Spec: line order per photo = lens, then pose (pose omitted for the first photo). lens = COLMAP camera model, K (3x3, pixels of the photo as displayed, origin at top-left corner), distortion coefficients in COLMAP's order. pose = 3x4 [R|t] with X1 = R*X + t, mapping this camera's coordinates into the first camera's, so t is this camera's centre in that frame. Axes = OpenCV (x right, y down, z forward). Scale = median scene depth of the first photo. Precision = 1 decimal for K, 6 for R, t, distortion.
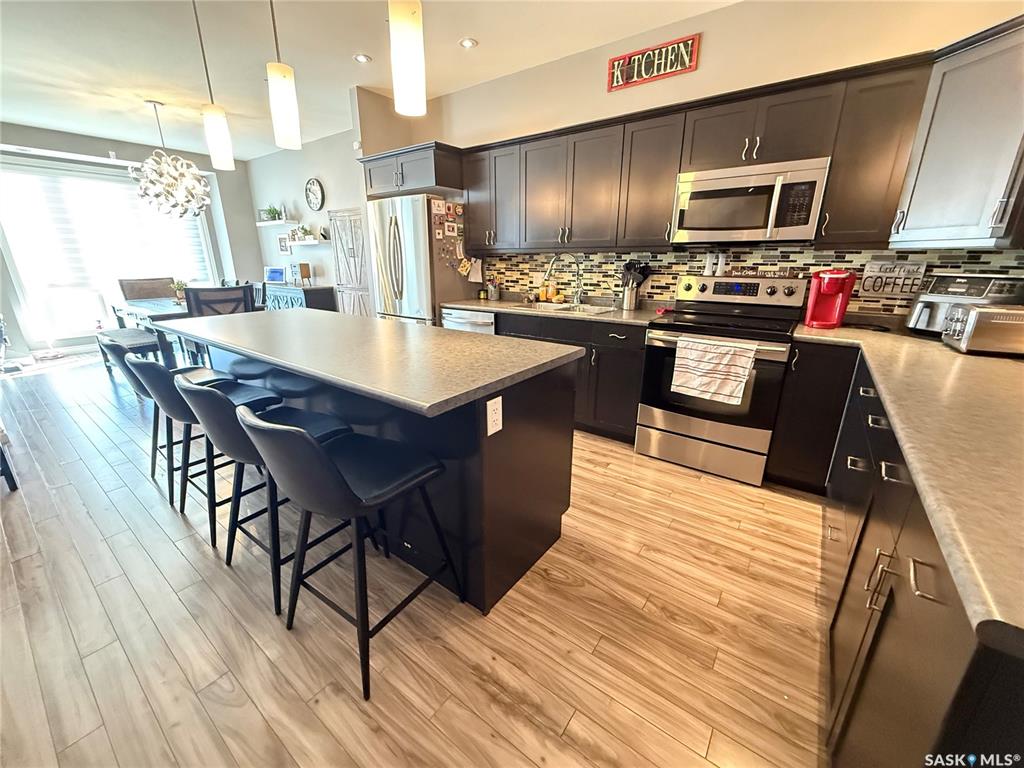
lens RADIAL K [[407.1, 0, 509.2], [0, 407.1, 382.7], [0, 0, 1]] dist [-0.000938, -0.000285]
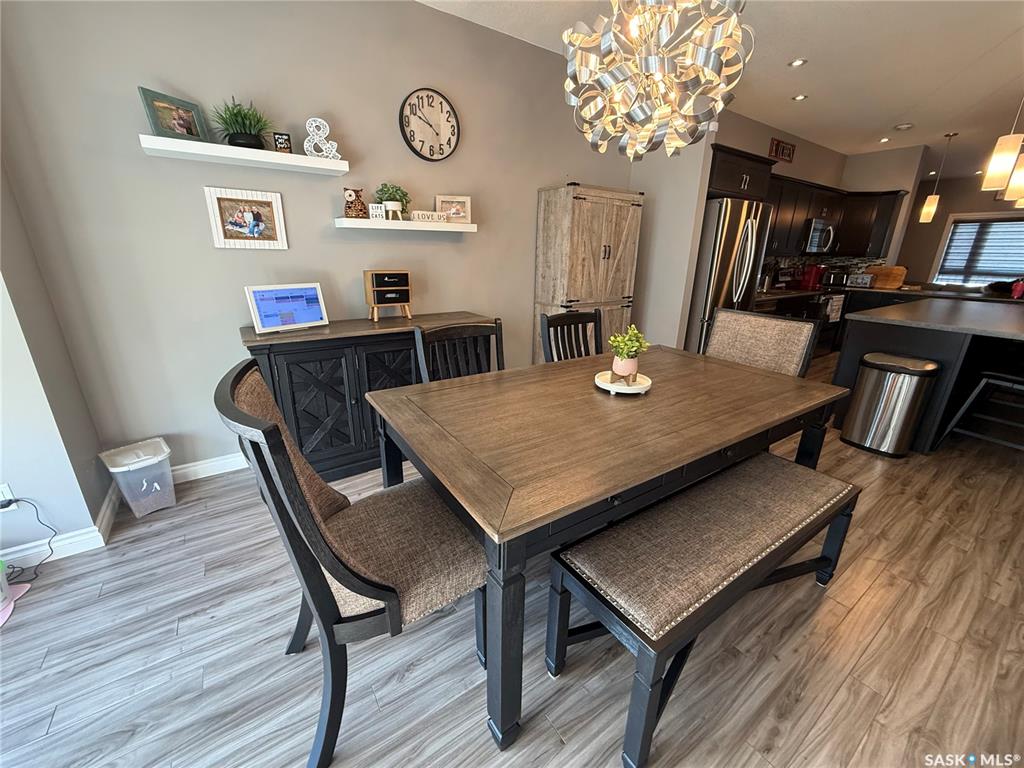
lens RADIAL K [[407.1, 0, 513.2], [0, 407.1, 386.9], [0, 0, 1]] dist [-0.000938, -0.000285]
pose [[0.317062, -0.290871, 0.902699, -0.927359], [0.269189, 0.940264, 0.208426, -0.238583], [-0.909401, 0.176913, 0.376421, 0.756049]]
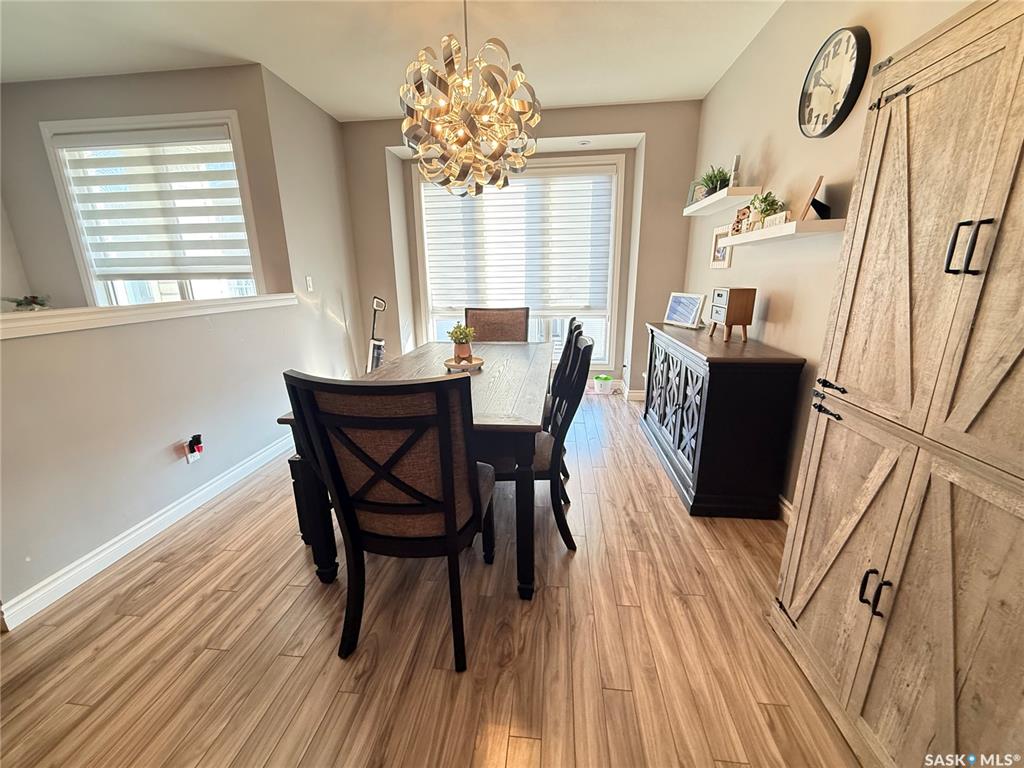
lens RADIAL K [[407.1, 0, 515.1], [0, 407.1, 385.0], [0, 0, 1]] dist [-0.000938, -0.000285]
pose [[0.513065, 0.219105, -0.829914, -0.272002], [-0.240148, 0.964901, 0.106280, -0.193548], [0.824071, 0.144774, 0.547674, 0.621481]]
